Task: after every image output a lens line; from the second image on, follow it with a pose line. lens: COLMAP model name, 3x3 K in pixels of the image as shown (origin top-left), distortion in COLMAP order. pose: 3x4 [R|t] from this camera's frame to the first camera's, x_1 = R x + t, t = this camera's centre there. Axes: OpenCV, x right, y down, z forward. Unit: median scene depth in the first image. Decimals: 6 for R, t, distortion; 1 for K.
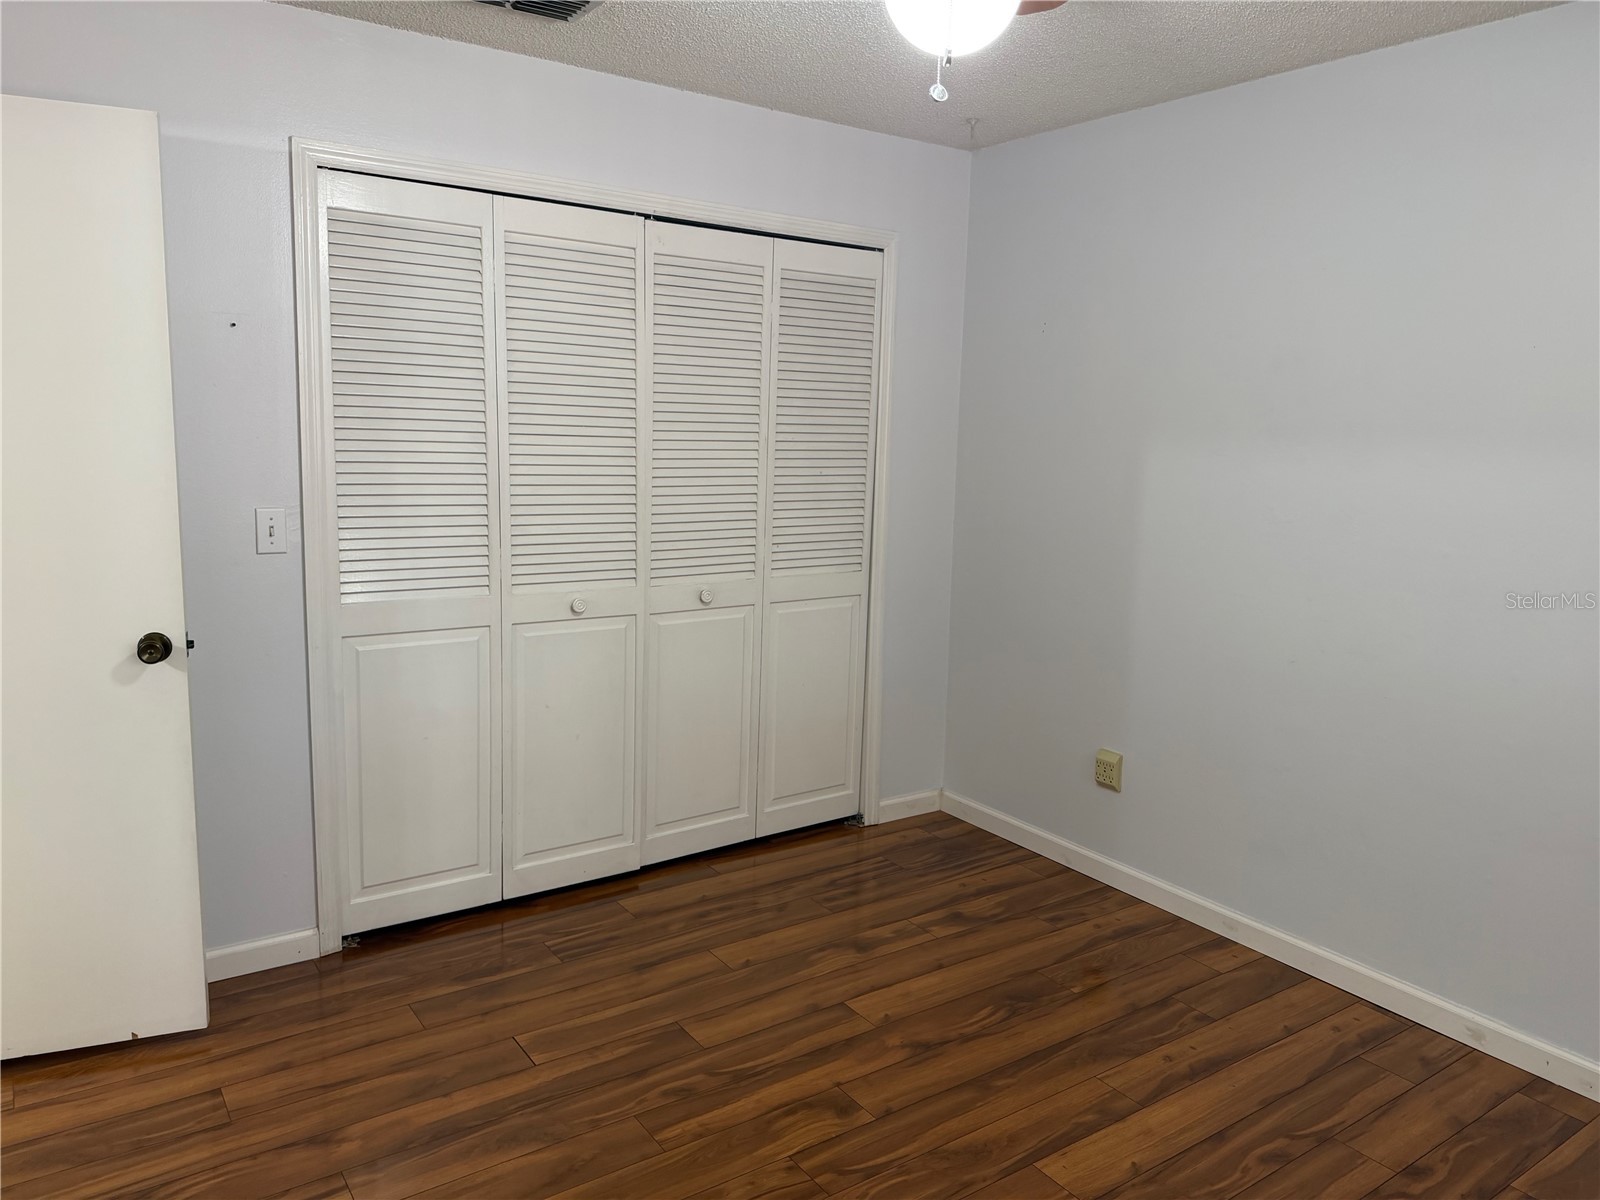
lens RADIAL K [[1145.9, 0, 803.3], [0, 1145.9, 594.7], [0, 0, 1]] dist [0.088200, -0.051188]
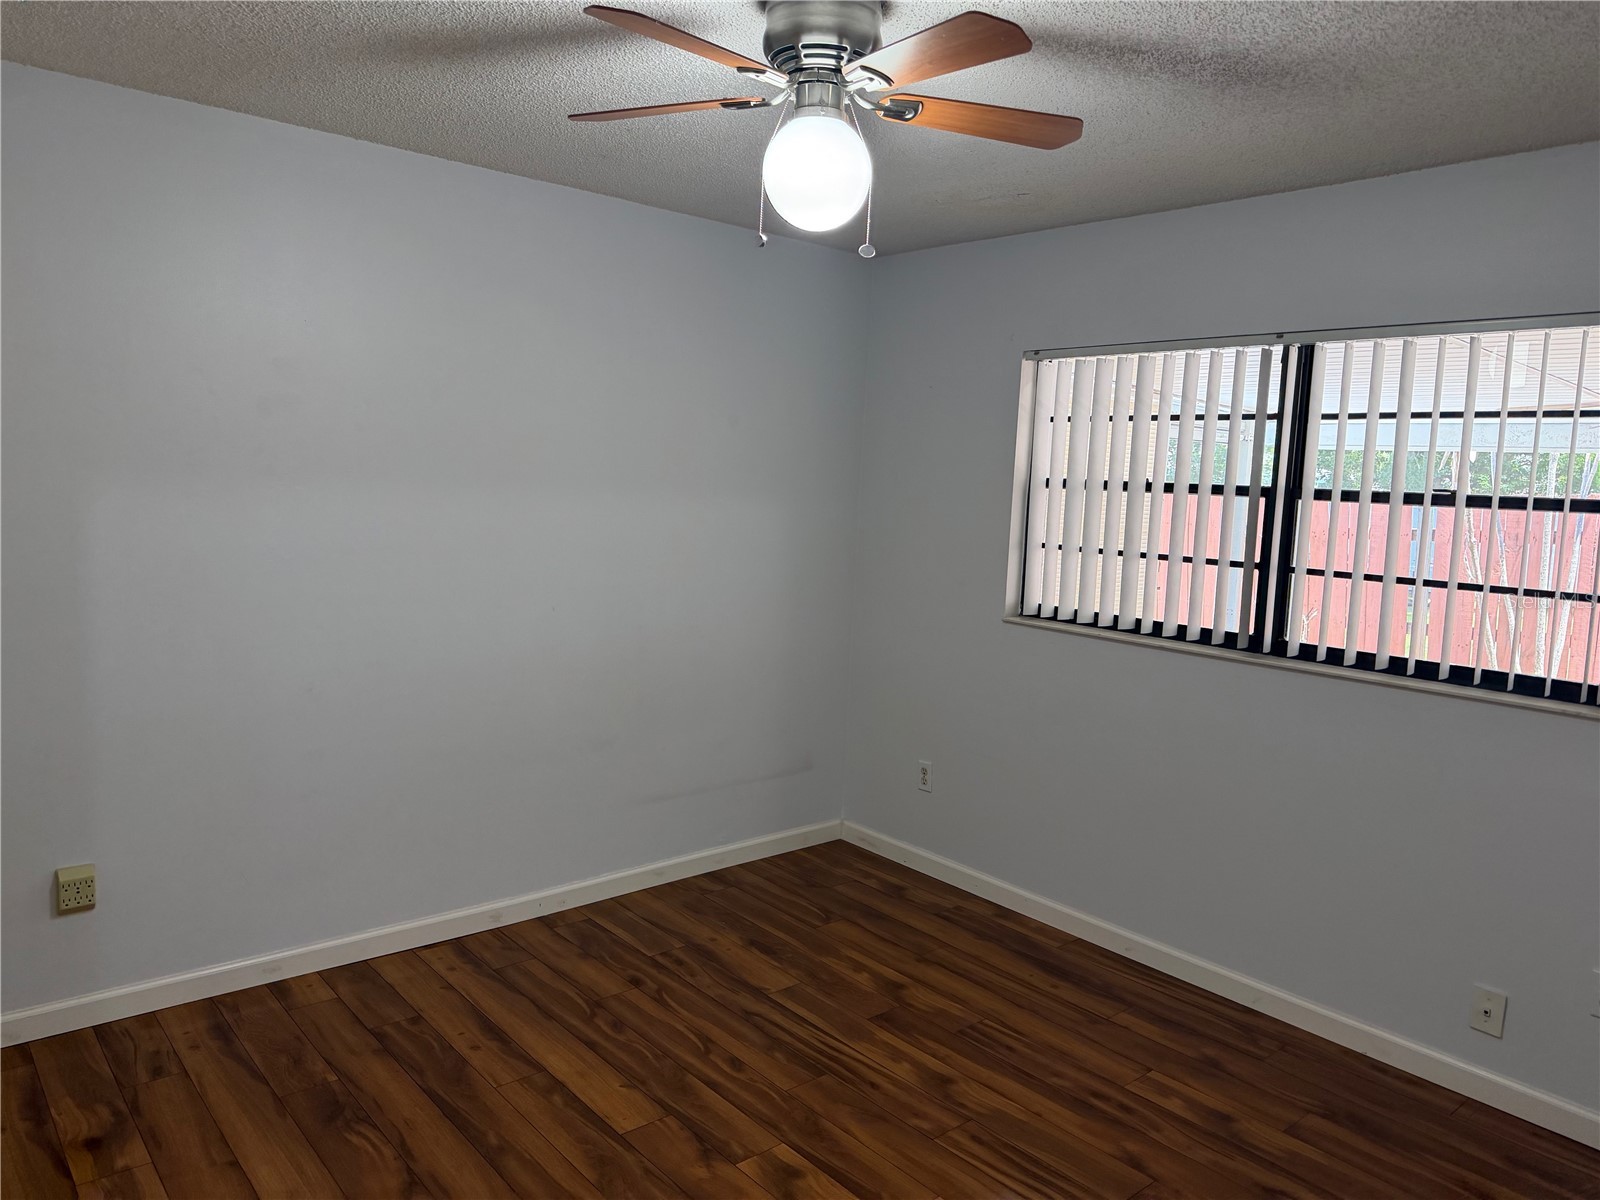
lens RADIAL K [[1124.0, 0, 803.1], [0, 1124.0, 601.6], [0, 0, 1]] dist [0.028940, -0.038797]
pose [[-0.096246, -0.138357, 0.985695, -0.686665], [0.108613, 0.982919, 0.148572, -0.138980], [-0.989414, 0.121358, -0.079575, 0.695153]]
